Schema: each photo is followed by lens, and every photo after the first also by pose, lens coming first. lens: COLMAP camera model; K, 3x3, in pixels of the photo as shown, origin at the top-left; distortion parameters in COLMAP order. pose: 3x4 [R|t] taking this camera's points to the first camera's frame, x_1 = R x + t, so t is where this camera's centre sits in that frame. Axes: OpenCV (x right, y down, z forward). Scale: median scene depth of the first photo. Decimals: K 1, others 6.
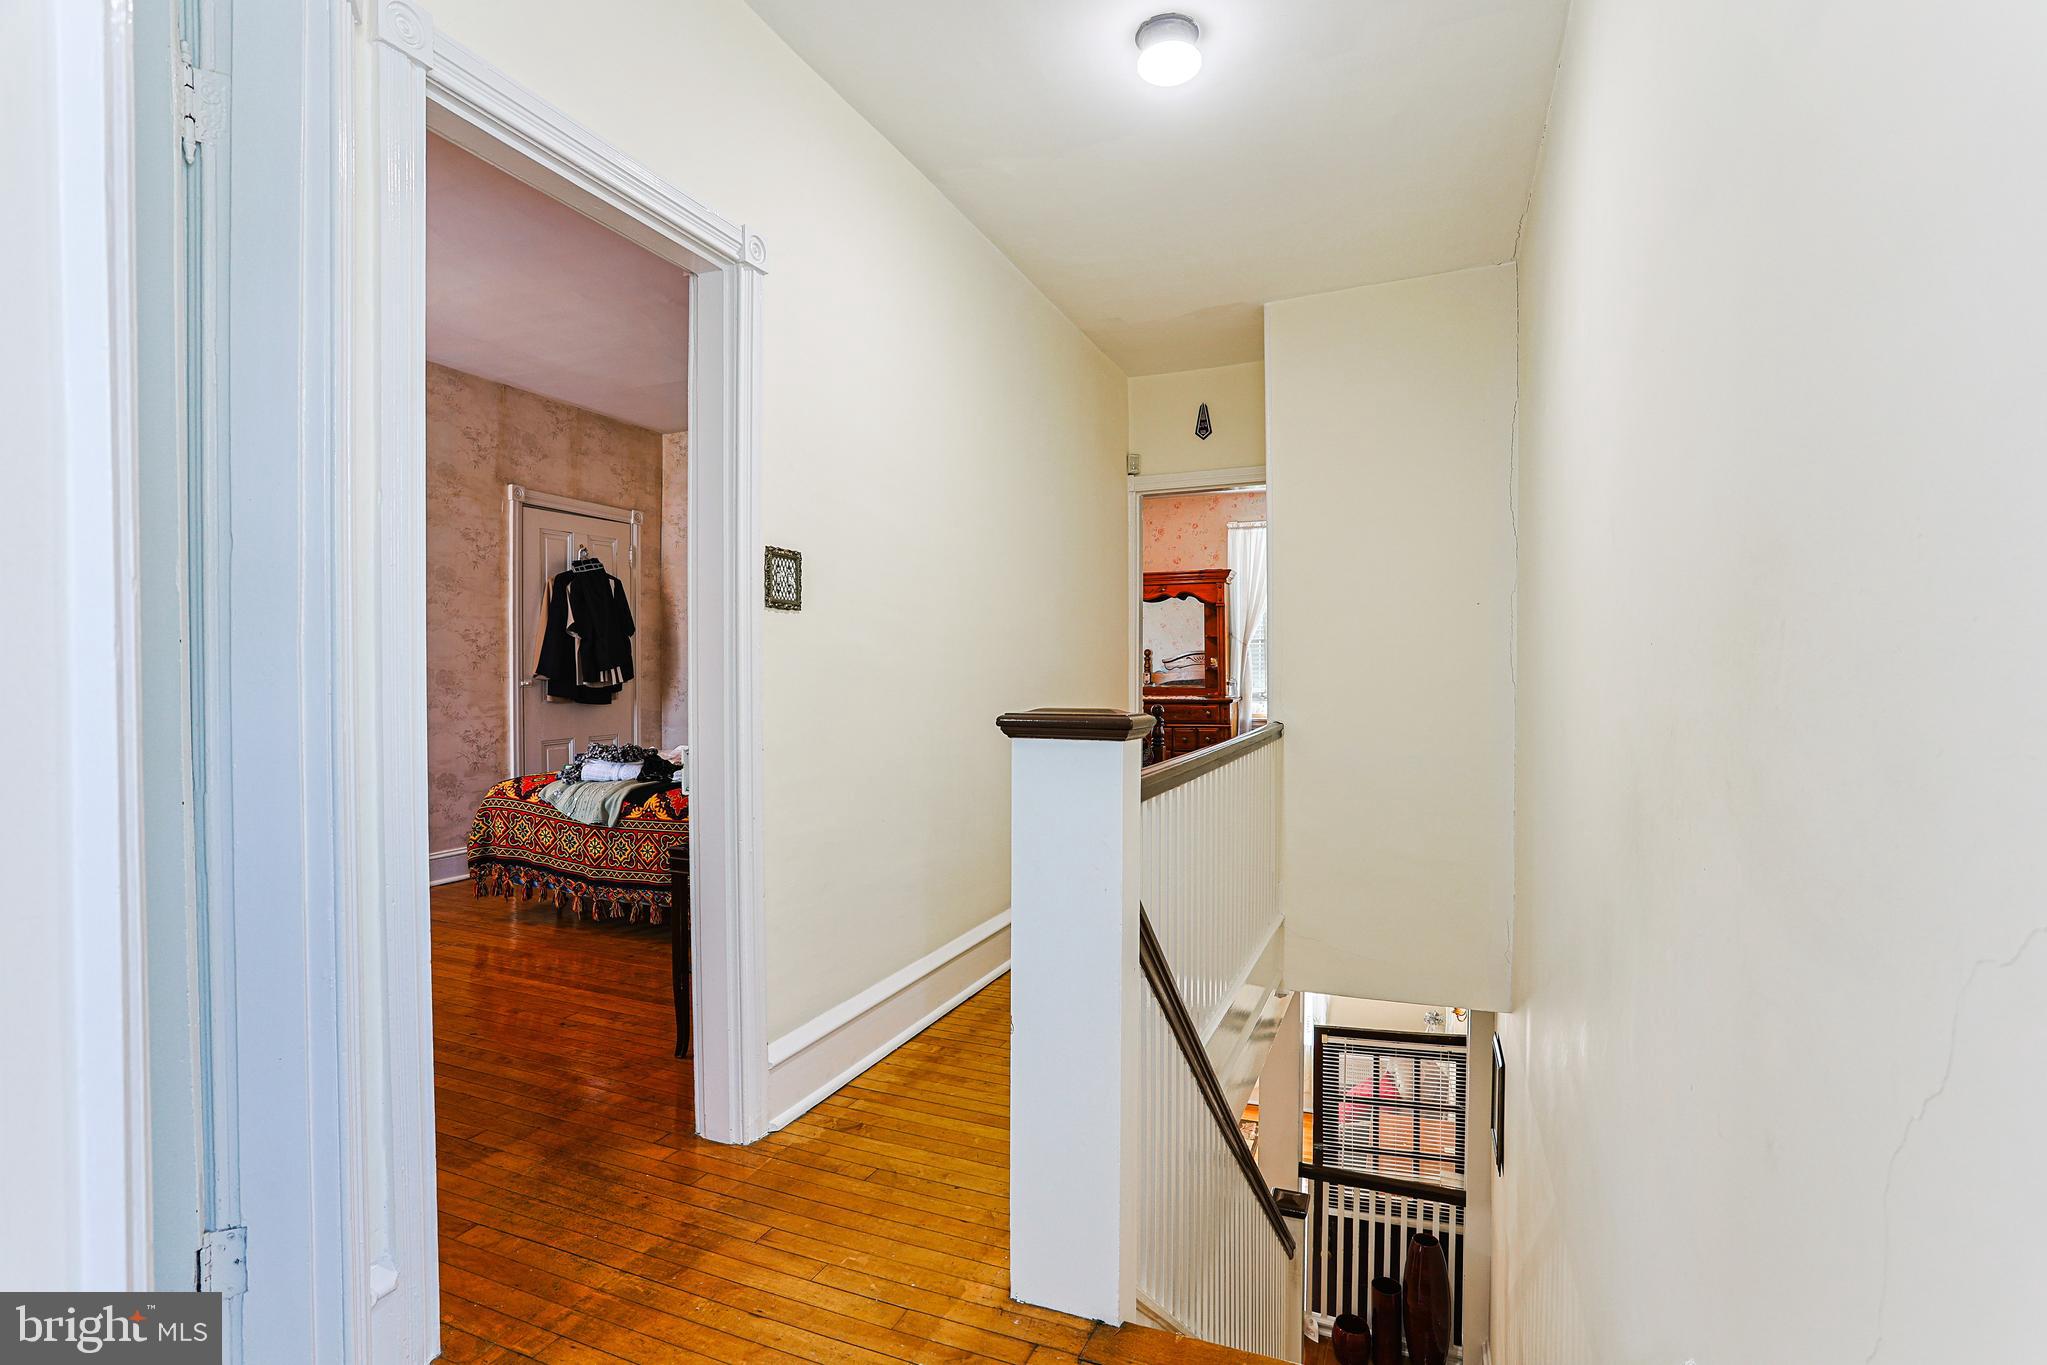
lens RADIAL K [[990.1, 0, 1004.2], [0, 990.1, 678.3], [0, 0, 1]] dist [-0.045180, 0.020021]
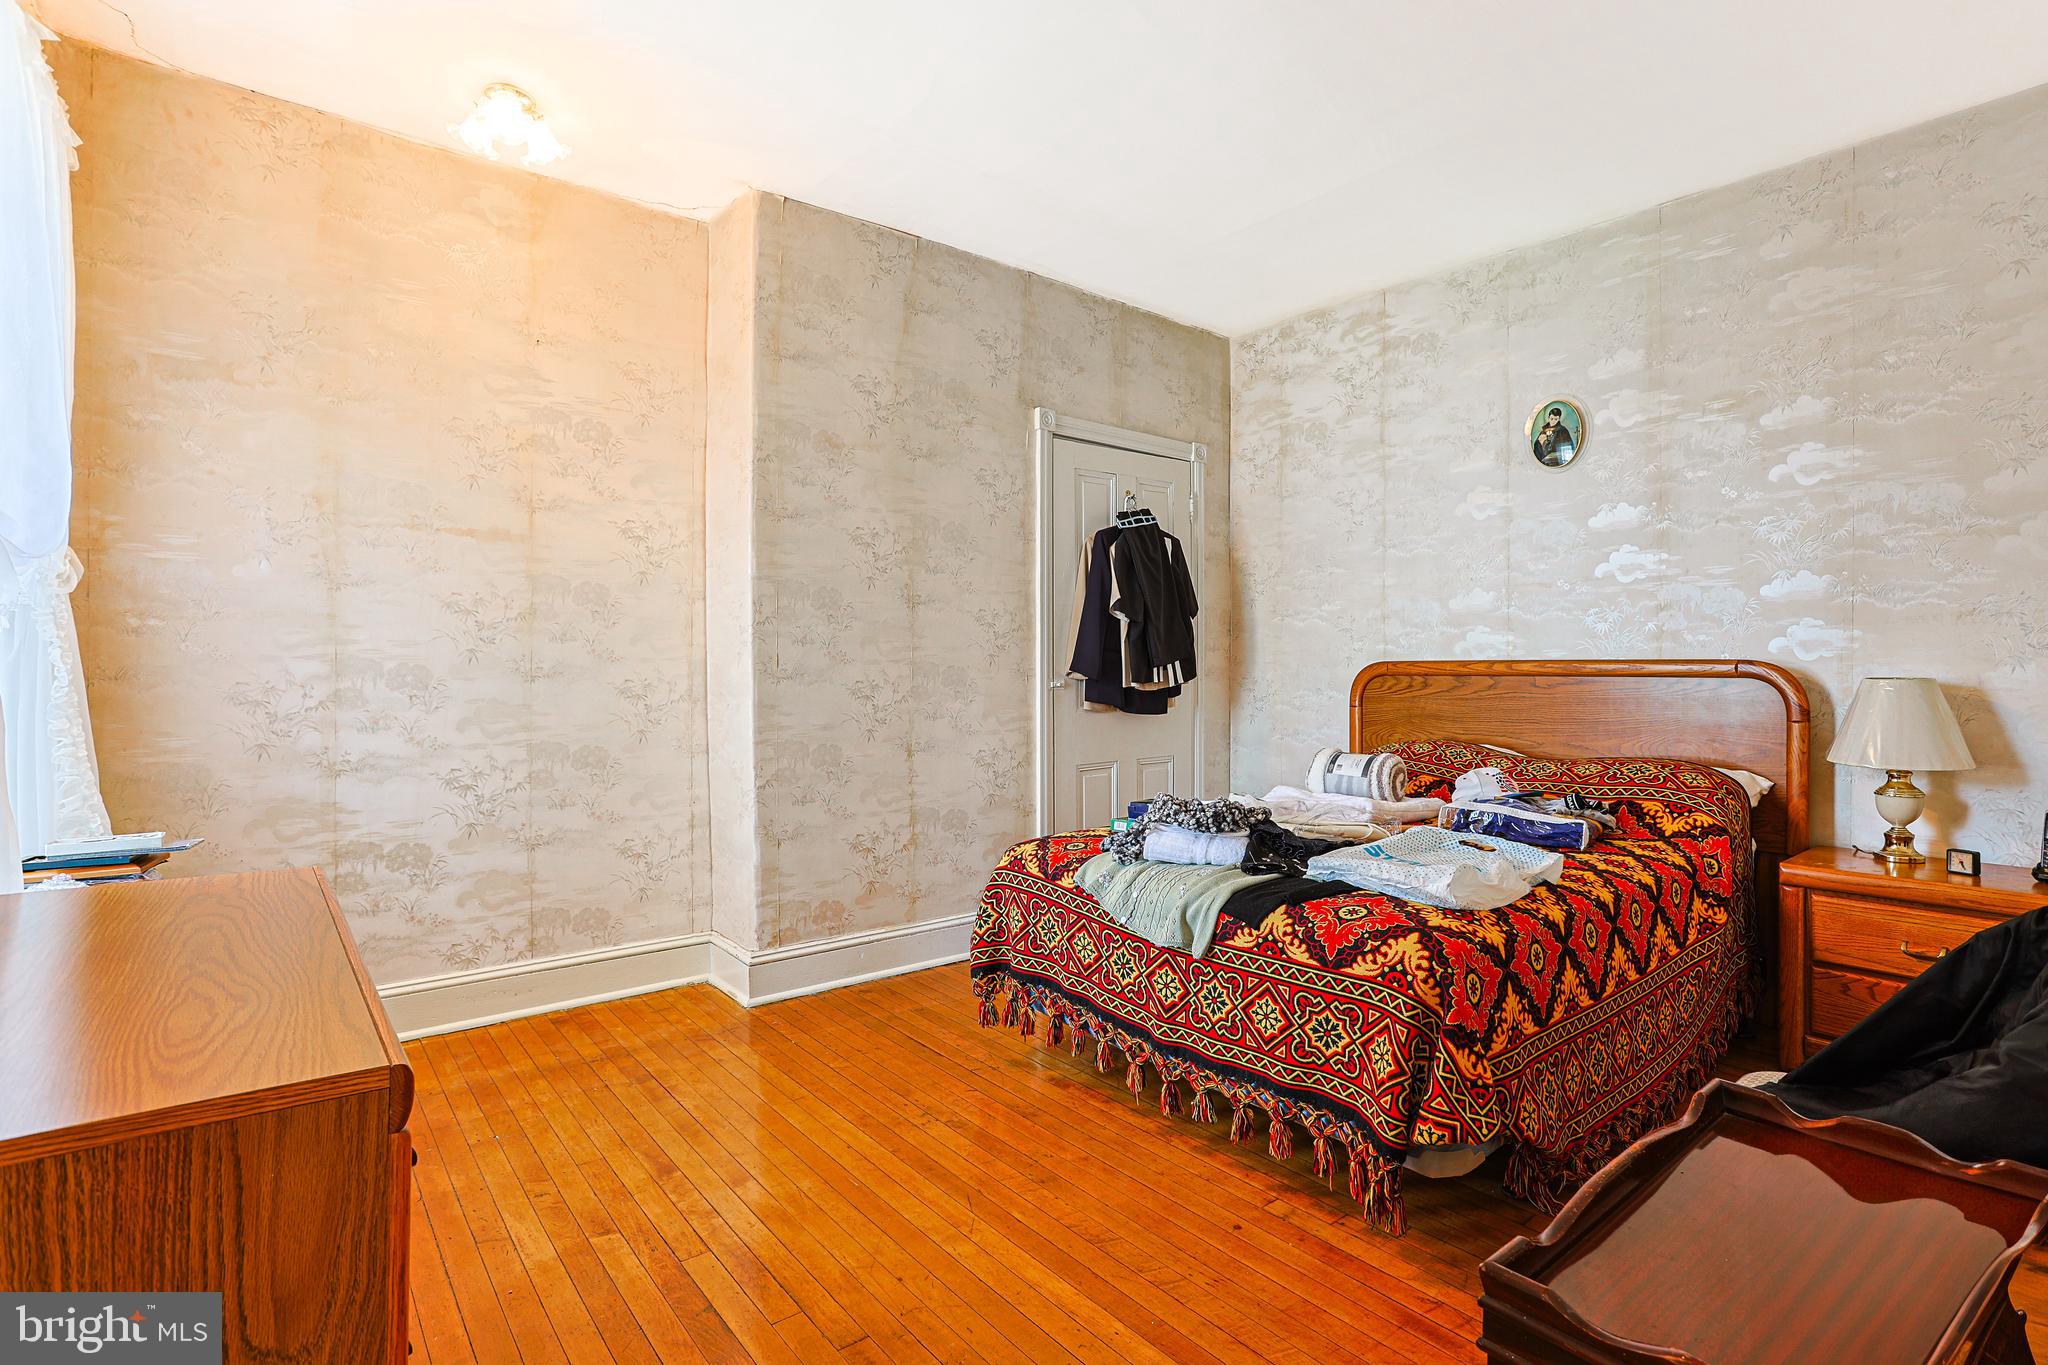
lens RADIAL K [[990.6, 0, 1011.4], [0, 990.6, 670.6], [0, 0, 1]] dist [-0.045180, 0.020021]
pose [[0.877002, 0.003096, -0.480478, -0.182336], [-0.004008, 0.999992, -0.000873, -0.004378], [0.480471, 0.002692, 0.877007, 0.376604]]
